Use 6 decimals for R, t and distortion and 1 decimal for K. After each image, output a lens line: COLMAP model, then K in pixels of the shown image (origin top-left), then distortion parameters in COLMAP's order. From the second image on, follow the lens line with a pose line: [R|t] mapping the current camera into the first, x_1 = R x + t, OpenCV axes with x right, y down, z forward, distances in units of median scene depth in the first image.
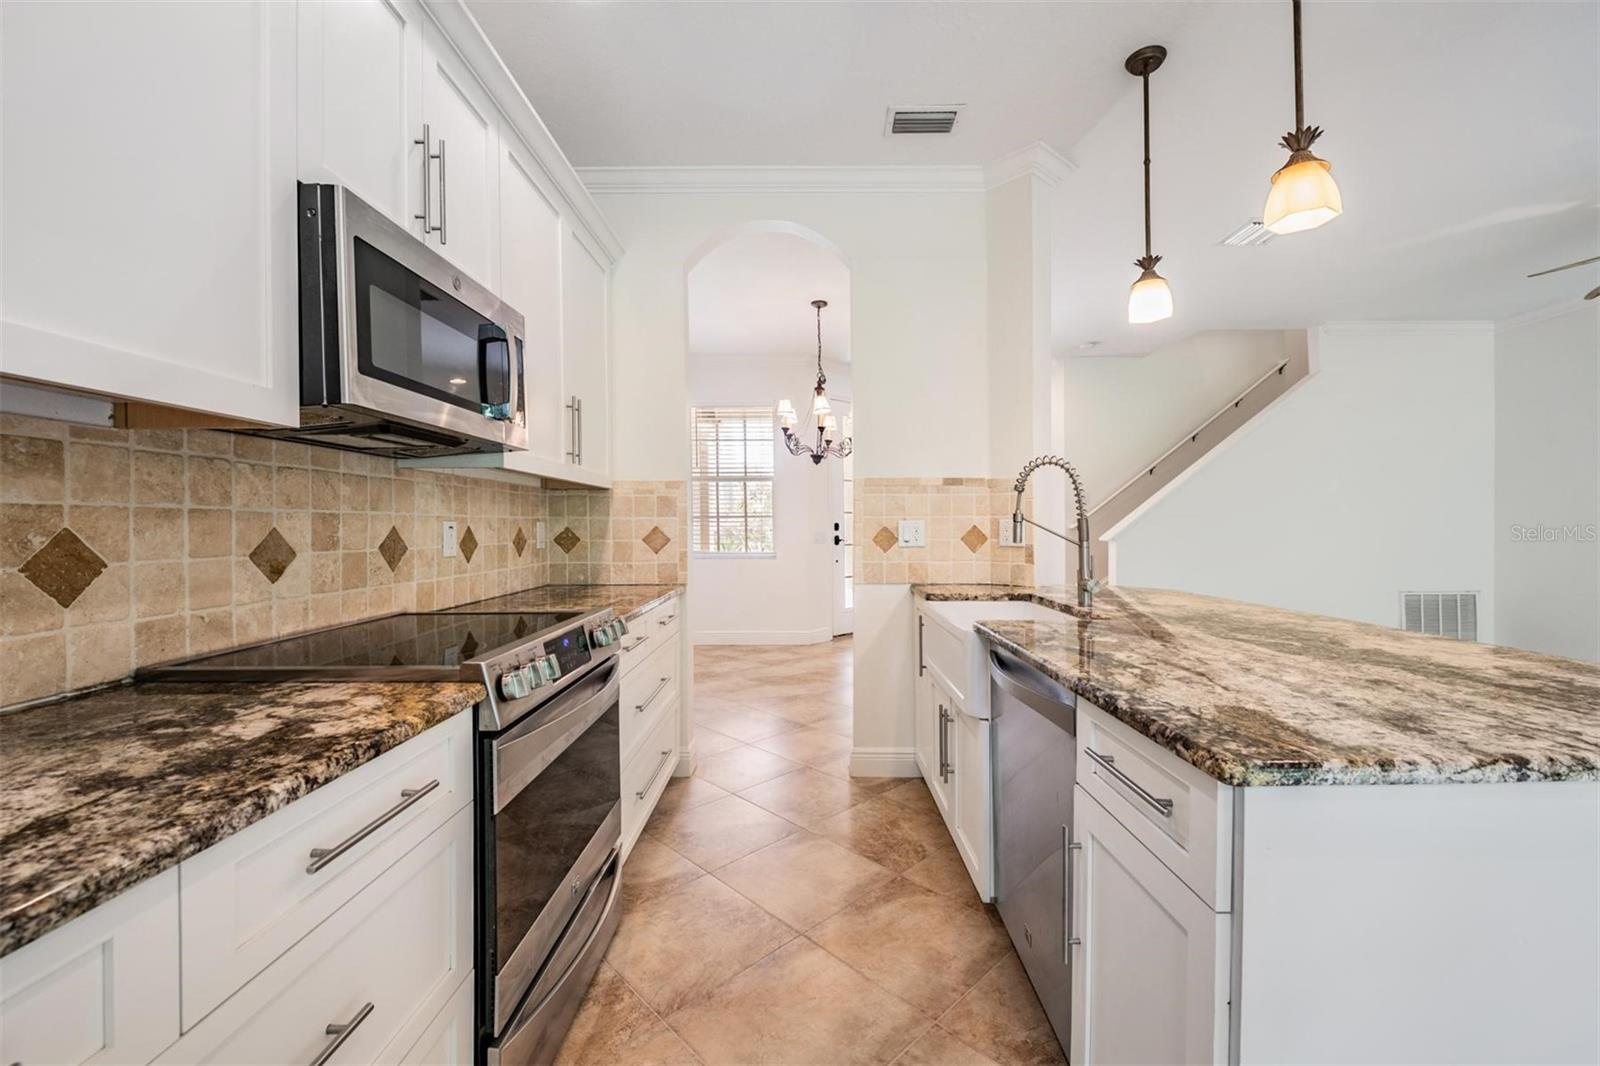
lens RADIAL K [[634.6, 0, 818.3], [0, 634.6, 533.0], [0, 0, 1]] dist [-0.005915, -0.003128]
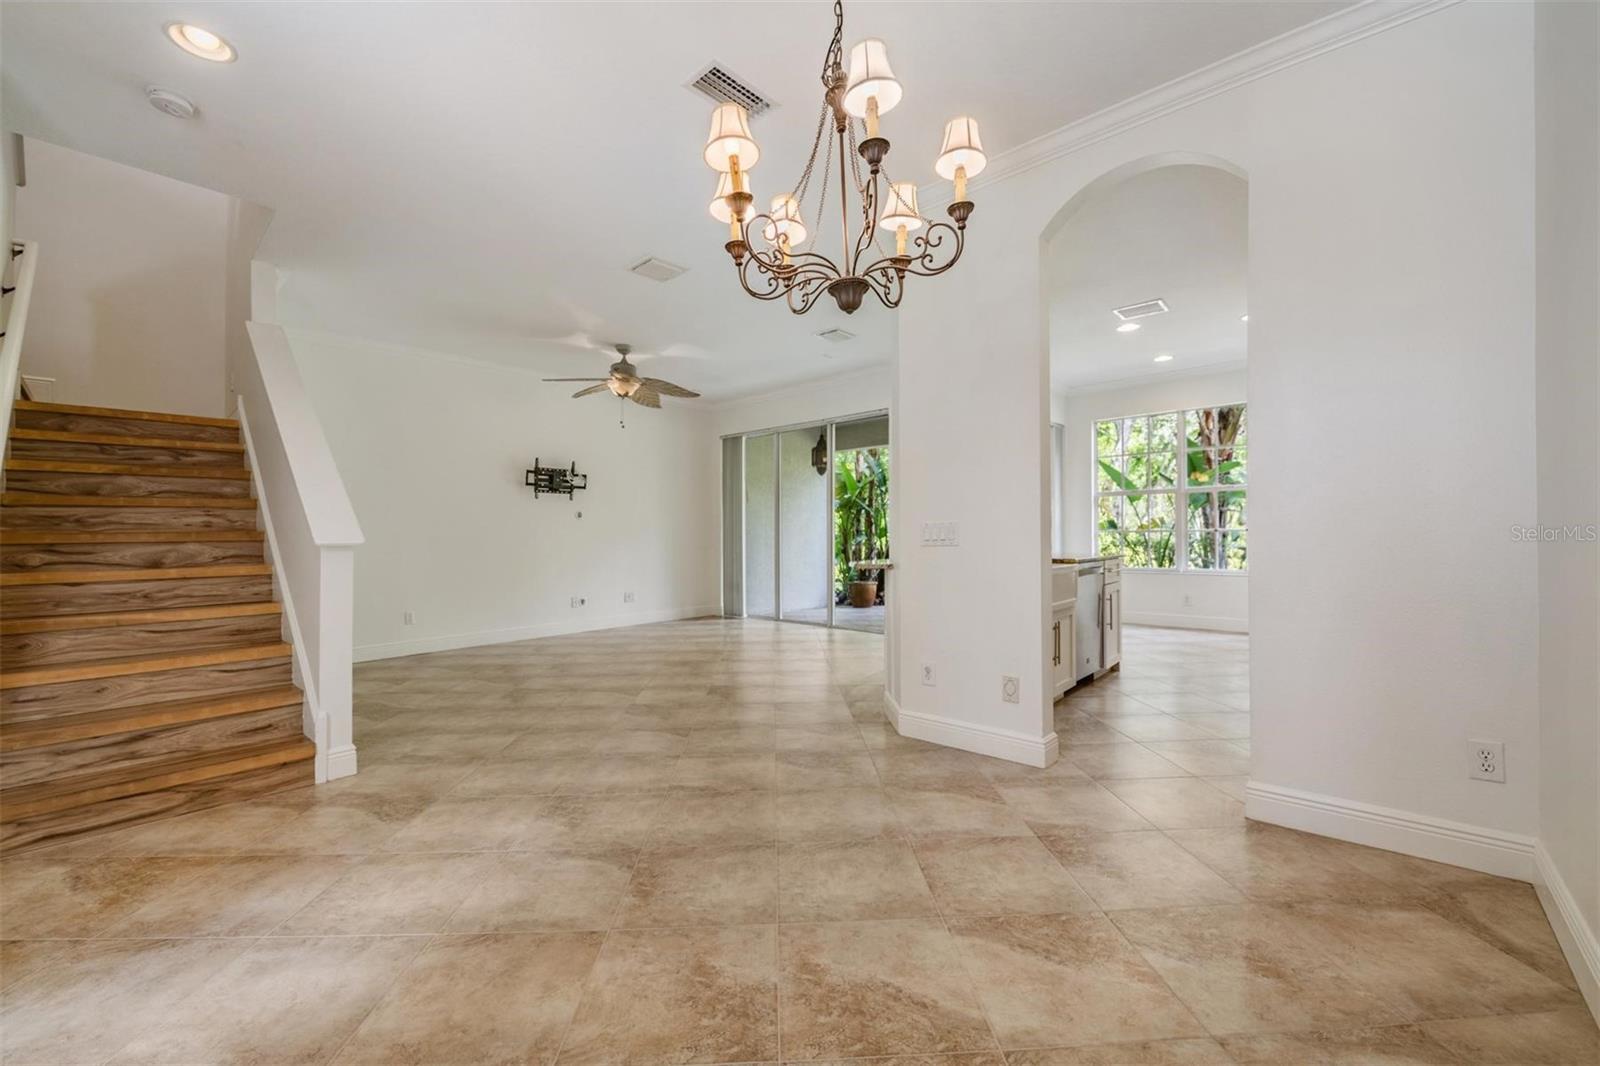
lens RADIAL K [[634.6, 0, 807.8], [0, 634.6, 525.7], [0, 0, 1]] dist [-0.005915, -0.003128]
pose [[-0.740309, 0.017747, 0.672033, -0.539964], [0.020592, 0.999781, -0.003717, 0.016089], [-0.671952, 0.011087, -0.740512, 3.272755]]
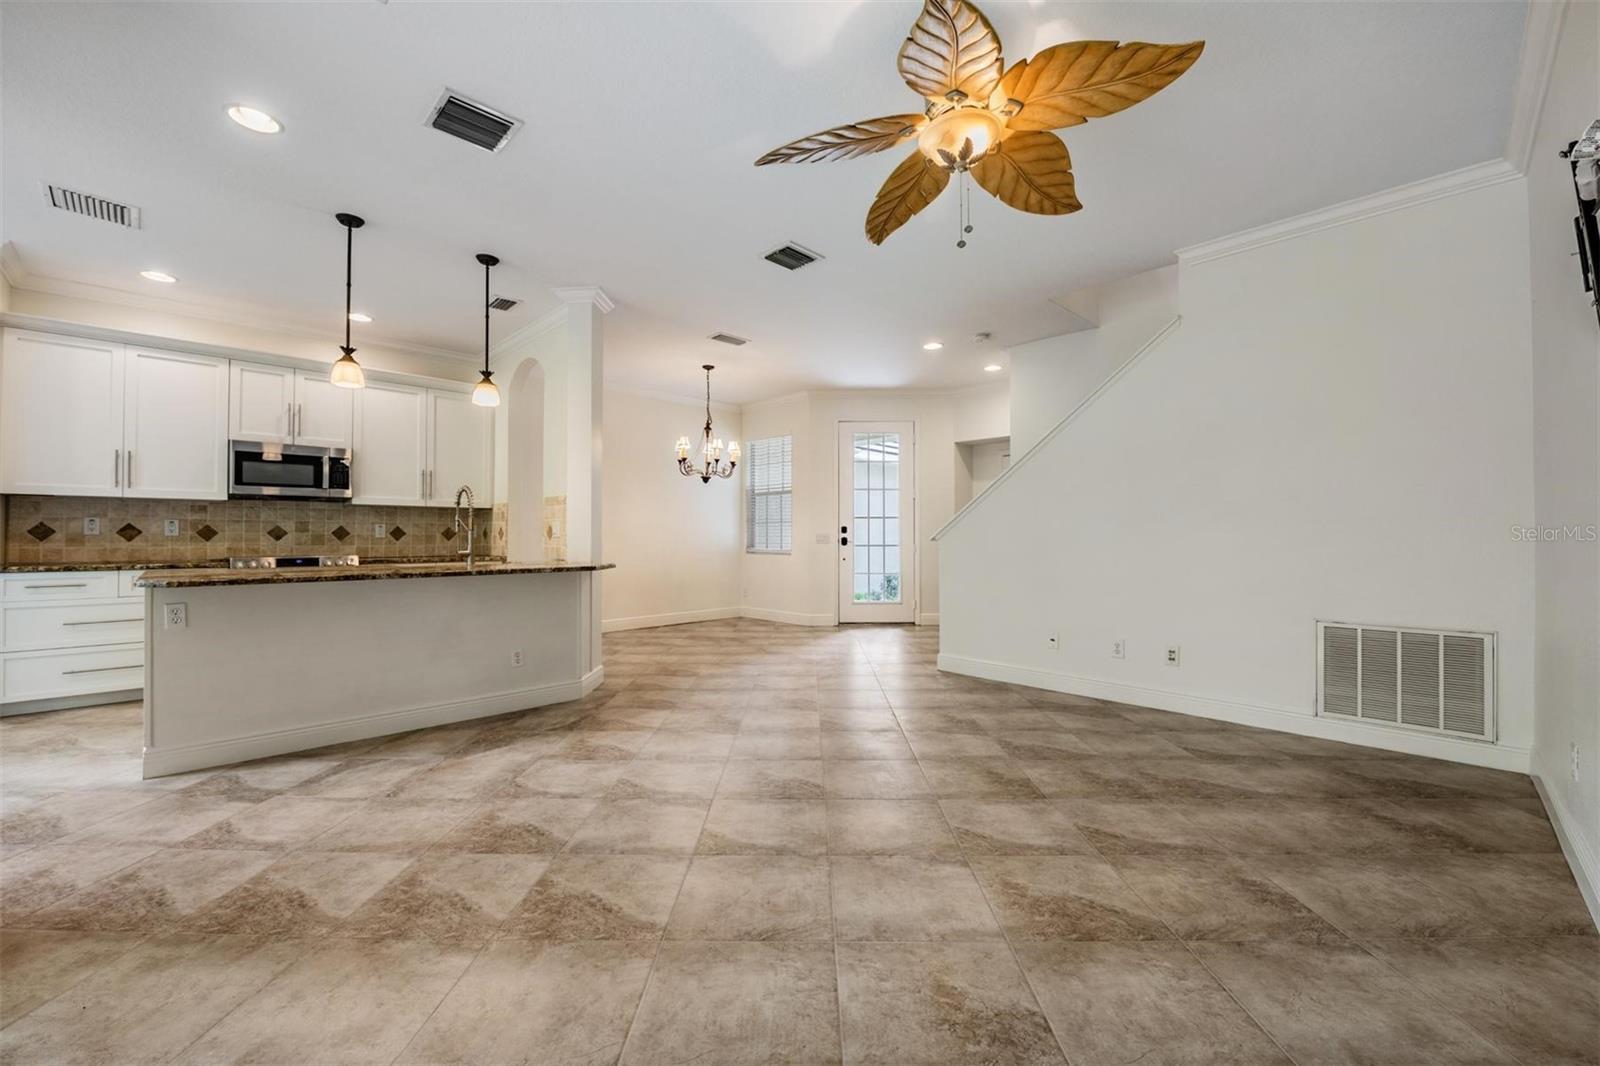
lens RADIAL K [[634.6, 0, 807.4], [0, 634.6, 531.3], [0, 0, 1]] dist [-0.005915, -0.003128]
pose [[0.704620, -0.006935, -0.709551, 2.924140], [-0.008130, 0.999808, -0.017845, 0.050565], [0.709539, 0.018343, 0.704428, 0.486820]]
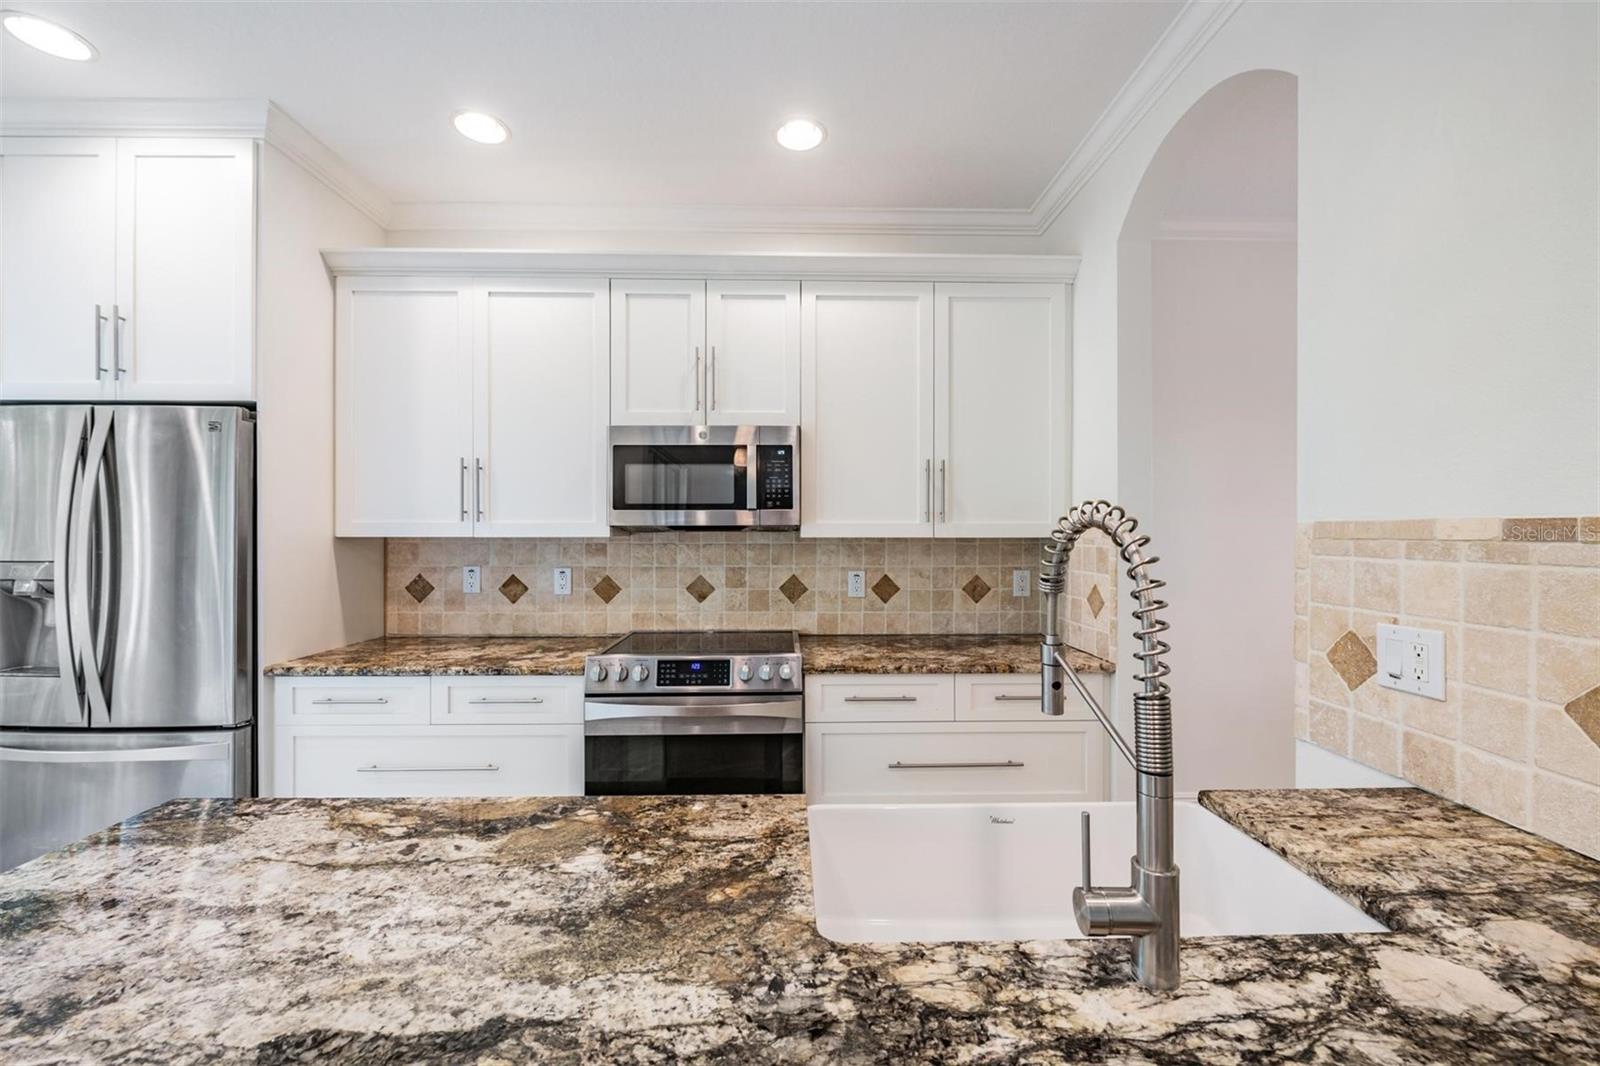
lens RADIAL K [[634.6, 0, 793.1], [0, 634.6, 521.1], [0, 0, 1]] dist [-0.005915, -0.003128]
pose [[0.006462, -0.012497, -0.999901, 0.885044], [-0.014699, 0.999813, -0.012591, -0.122991], [0.999871, 0.014779, 0.006277, 1.003733]]
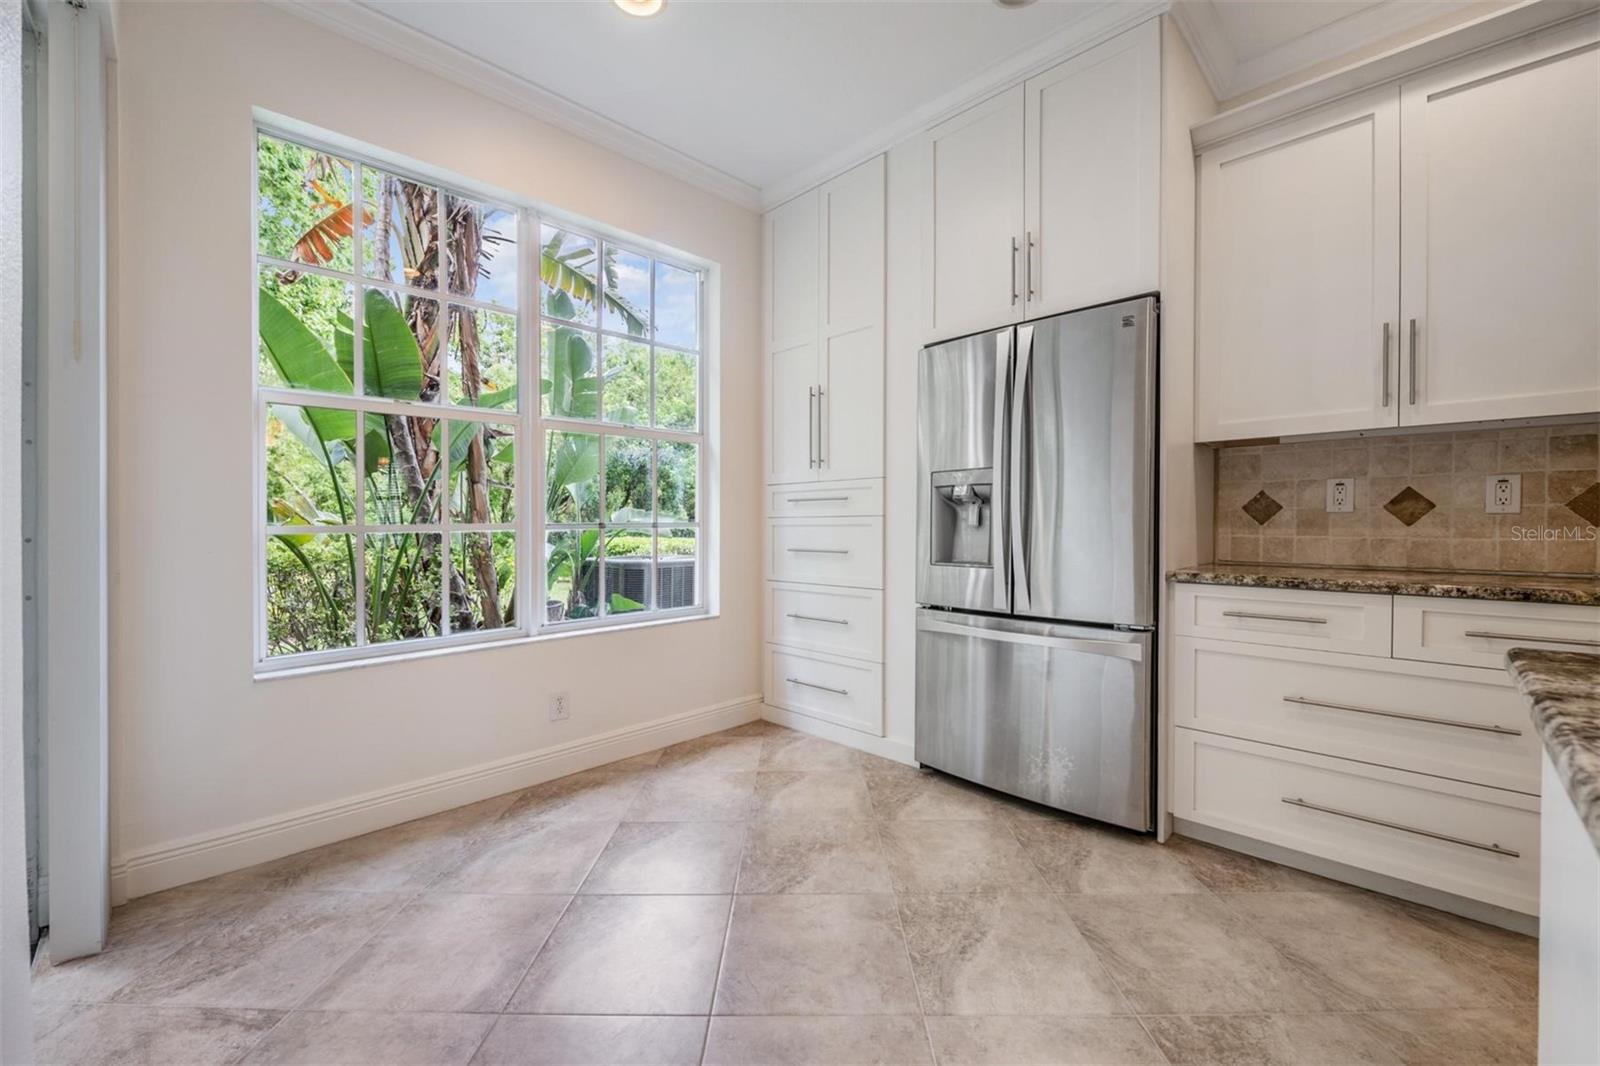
lens RADIAL K [[634.6, 0, 798.1], [0, 634.6, 530.5], [0, 0, 1]] dist [-0.005915, -0.003128]
pose [[-0.711840, 0.019024, -0.702084, 0.955054], [-0.000120, 0.999630, 0.027208, 0.045596], [0.702342, 0.019452, -0.711574, 0.369416]]
